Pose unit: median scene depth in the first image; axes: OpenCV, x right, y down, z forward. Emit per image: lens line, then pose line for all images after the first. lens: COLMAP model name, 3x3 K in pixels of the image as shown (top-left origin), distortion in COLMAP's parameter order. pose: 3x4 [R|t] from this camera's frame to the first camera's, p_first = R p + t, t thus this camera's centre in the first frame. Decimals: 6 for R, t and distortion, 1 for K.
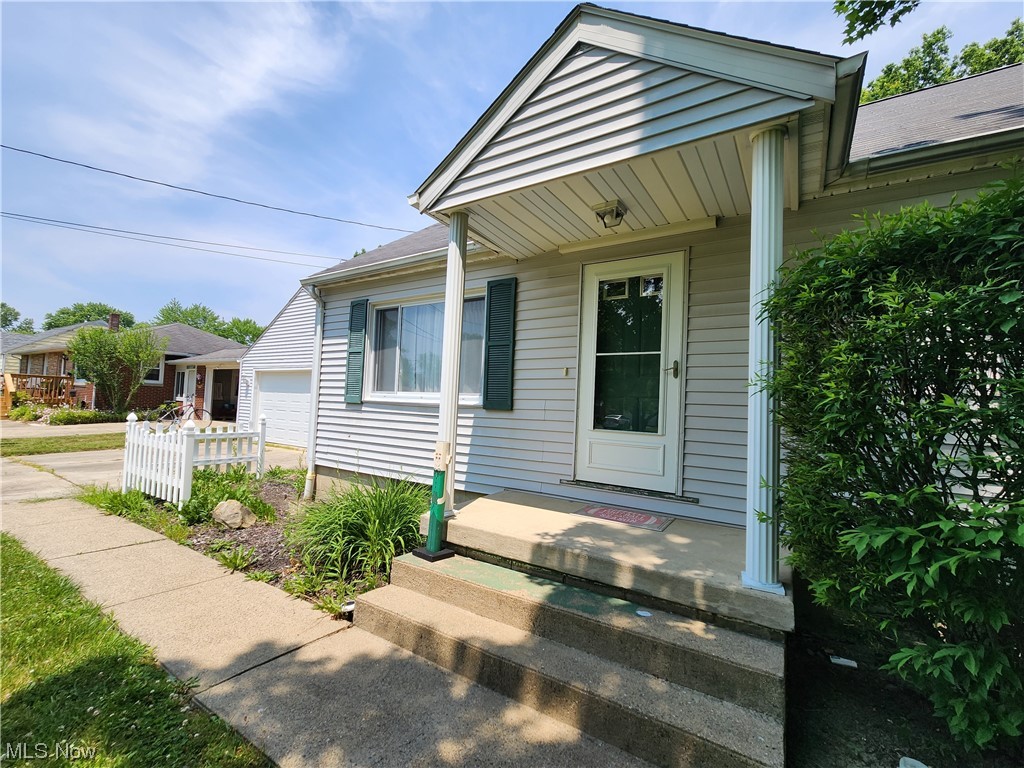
lens RADIAL K [[439.3, 0, 515.6], [0, 439.3, 384.9], [0, 0, 1]] dist [0.015820, 0.000293]
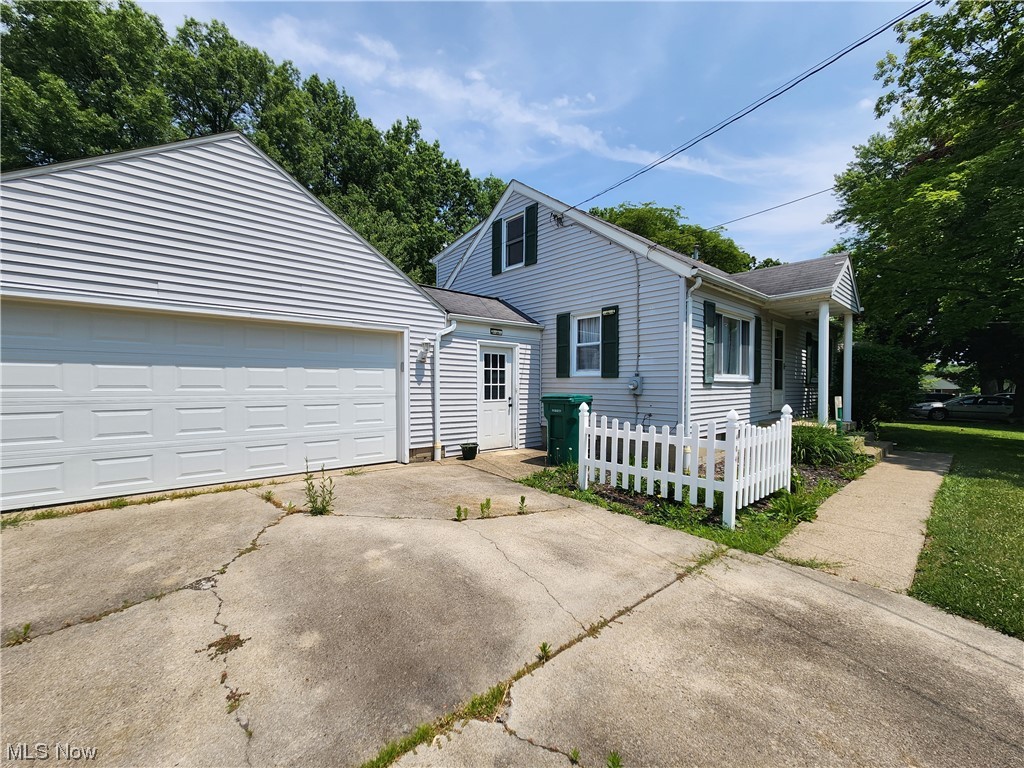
lens RADIAL K [[415.4, 0, 509.5], [0, 415.4, 389.7], [0, 0, 1]] dist [0.000151, 0.000626]
pose [[0.286682, -0.055526, 0.956415, -2.146032], [-0.041229, 0.996679, 0.070222, -0.000725], [-0.957138, -0.059563, 0.283441, 1.530663]]
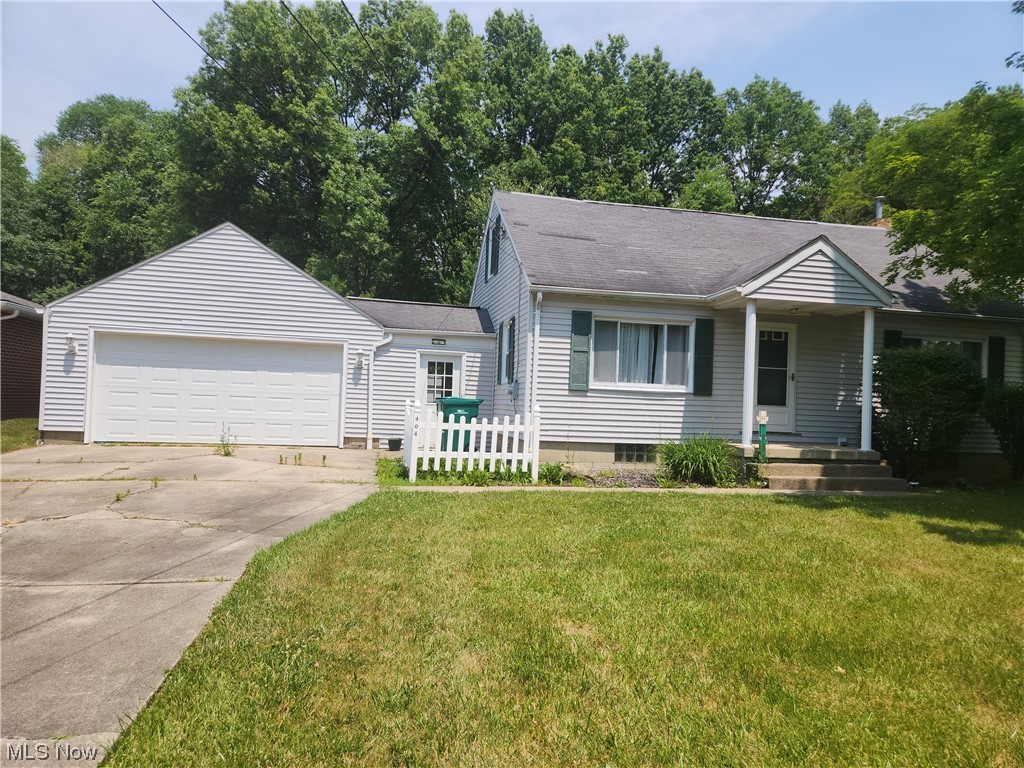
lens RADIAL K [[681.5, 0, 518.8], [0, 681.5, 389.4], [0, 0, 1]] dist [0.051096, -0.004027]
pose [[0.715738, -0.001893, 0.698366, -2.416944], [-0.043132, 0.997967, 0.046910, -0.060925], [-0.697036, -0.063697, 0.714202, -0.406394]]
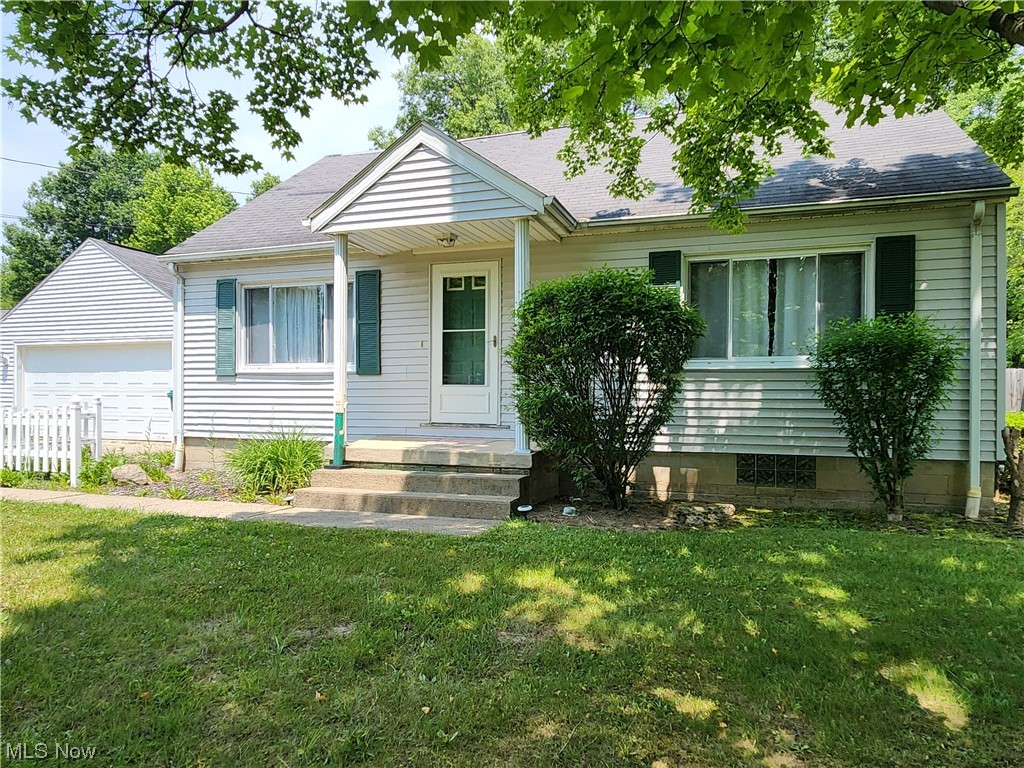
lens RADIAL K [[681.0, 0, 514.3], [0, 681.0, 387.7], [0, 0, 1]] dist [0.007440, -0.001329]
pose [[0.973280, -0.035773, 0.226816, -0.077156], [0.024584, 0.998346, 0.051967, 0.002301], [-0.228300, -0.045002, 0.972550, -0.995568]]
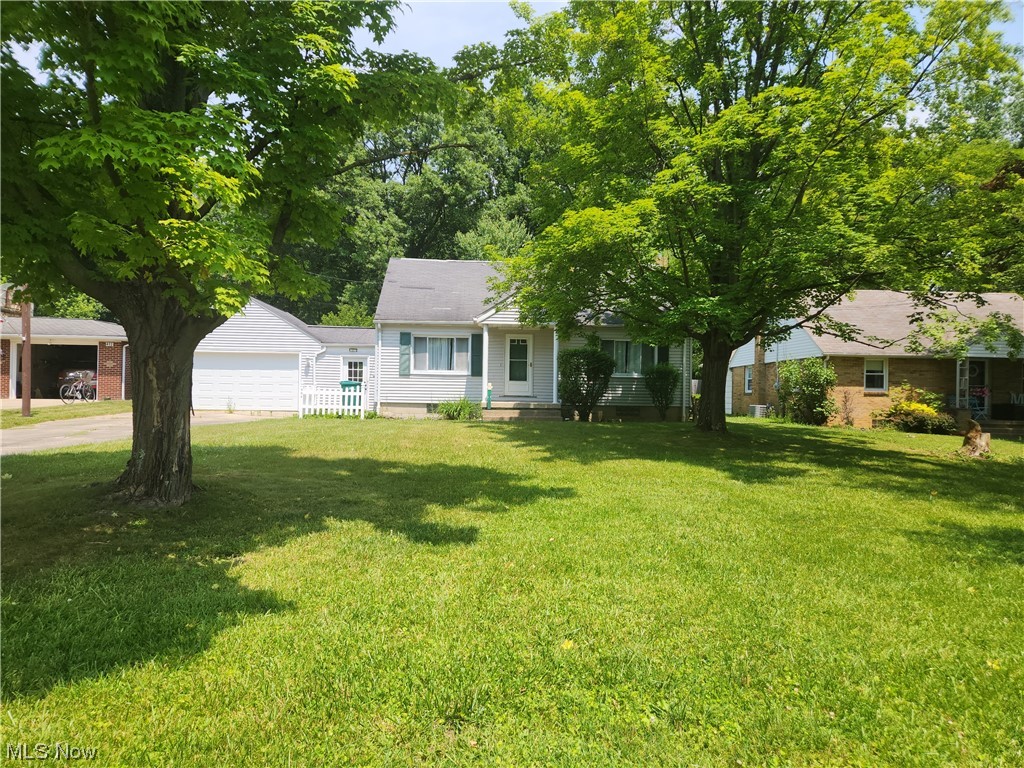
lens RADIAL K [[681.5, 0, 510.7], [0, 681.5, 388.9], [0, 0, 1]] dist [0.051096, -0.004027]
pose [[0.815374, -0.022497, 0.578498, -2.630368], [-0.011001, 0.998462, 0.054334, -0.117831], [-0.578830, -0.050666, 0.813872, -3.067314]]
